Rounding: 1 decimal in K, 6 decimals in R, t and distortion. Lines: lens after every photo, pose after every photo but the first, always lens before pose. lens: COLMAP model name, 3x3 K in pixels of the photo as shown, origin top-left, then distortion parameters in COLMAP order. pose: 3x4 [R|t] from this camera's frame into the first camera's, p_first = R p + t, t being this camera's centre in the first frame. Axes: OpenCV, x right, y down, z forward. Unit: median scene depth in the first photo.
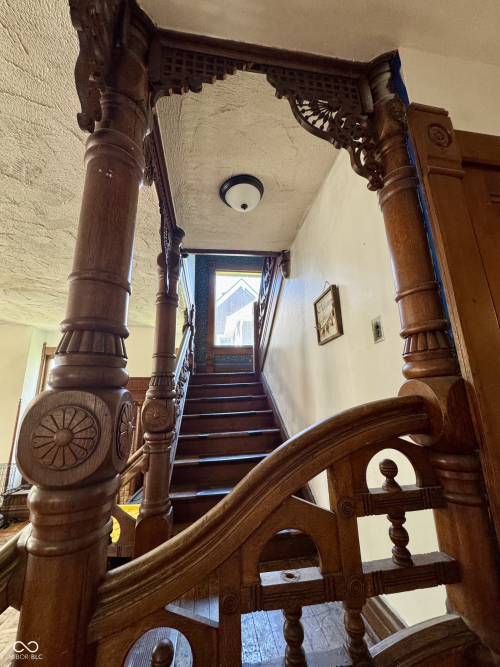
lens RADIAL K [[268.1, 0, 252.4], [0, 268.1, 332.0], [0, 0, 1]] dist [-0.003919, 0.000036]
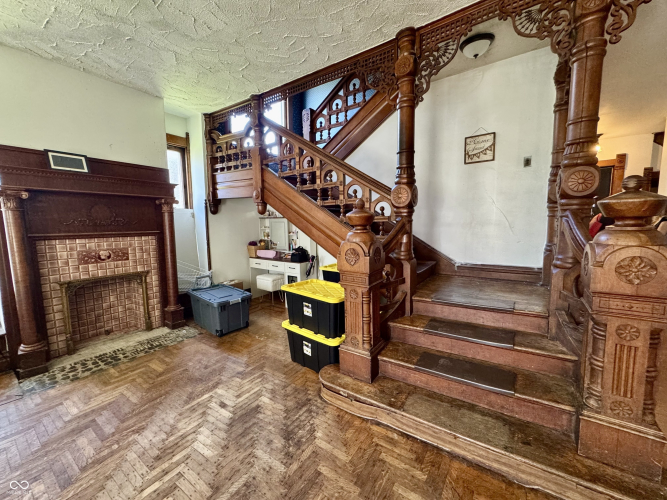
lens RADIAL K [[268.1, 0, 332.3], [0, 268.1, 249.1], [0, 0, 1]] dist [-0.003919, 0.000036]
pose [[0.687684, -0.057950, 0.723693, -2.538631], [-0.179322, 0.952366, 0.246661, 0.465558], [-0.703515, -0.299399, 0.644536, 0.477369]]
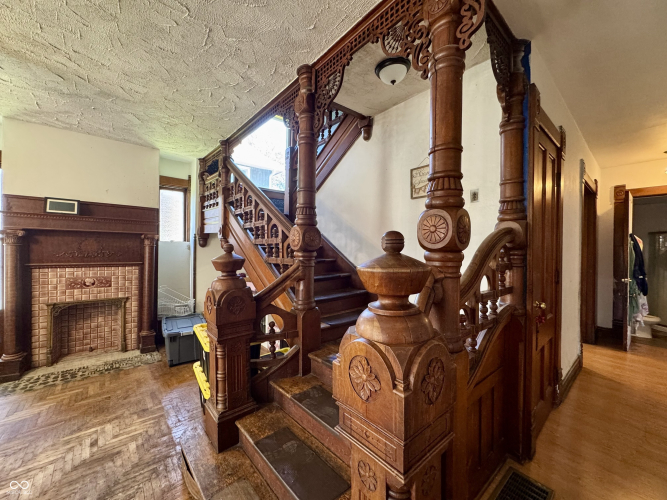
lens RADIAL K [[268.1, 0, 333.7], [0, 268.1, 248.7], [0, 0, 1]] dist [-0.003919, 0.000036]
pose [[0.850207, 0.034063, 0.525346, -1.393999], [-0.158621, 0.968105, 0.193937, 0.148442], [-0.501984, -0.248217, 0.828493, -0.158259]]
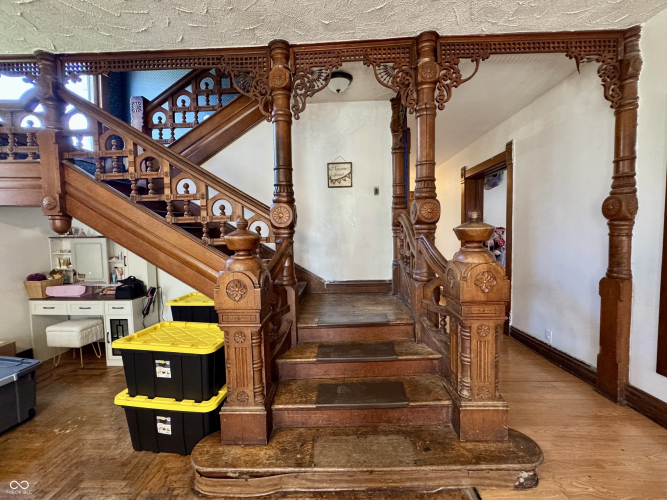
lens RADIAL K [[268.1, 0, 333.2], [0, 268.1, 249.3], [0, 0, 1]] dist [-0.003919, 0.000036]
pose [[0.179152, -0.026479, 0.983465, -2.448539], [-0.226217, 0.971744, 0.067372, 0.511364], [-0.957460, -0.234546, 0.168100, 0.847156]]
